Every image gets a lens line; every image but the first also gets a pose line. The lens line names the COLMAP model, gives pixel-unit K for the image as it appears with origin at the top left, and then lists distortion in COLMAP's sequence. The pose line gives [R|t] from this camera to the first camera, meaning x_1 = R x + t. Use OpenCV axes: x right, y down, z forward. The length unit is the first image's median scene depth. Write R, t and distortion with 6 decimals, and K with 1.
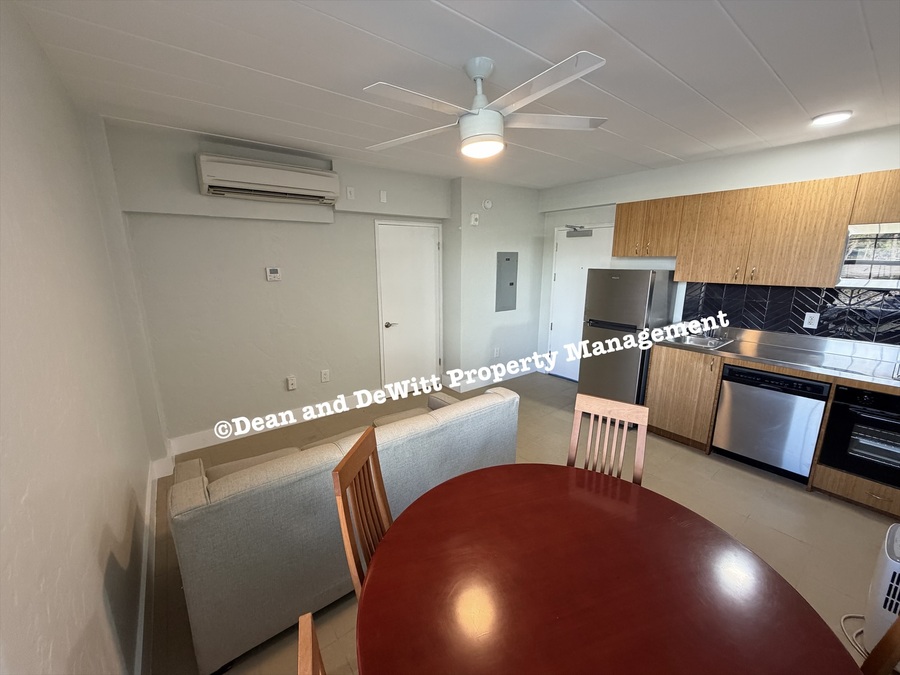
lens RADIAL K [[359.6, 0, 449.7], [0, 359.6, 336.6], [0, 0, 1]] dist [-0.003733, 0.000750]
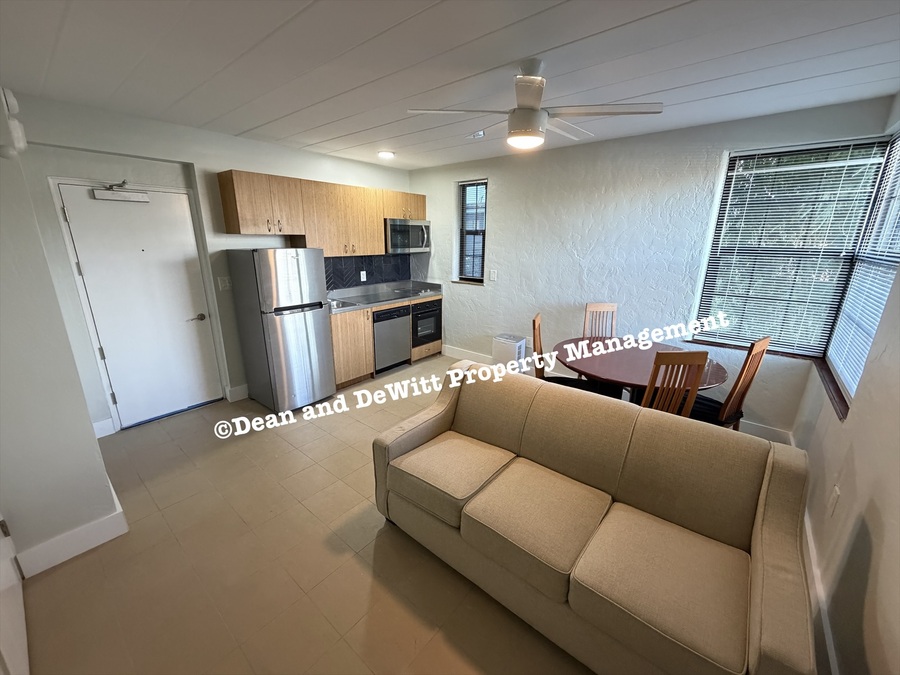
lens RADIAL K [[359.6, 0, 446.5], [0, 359.6, 335.3], [0, 0, 1]] dist [-0.003733, 0.000750]
pose [[-0.226077, -0.256366, 0.939769, -0.669251], [0.198847, 0.932287, 0.302161, -0.212361], [-0.953598, 0.255182, -0.159791, 0.973407]]
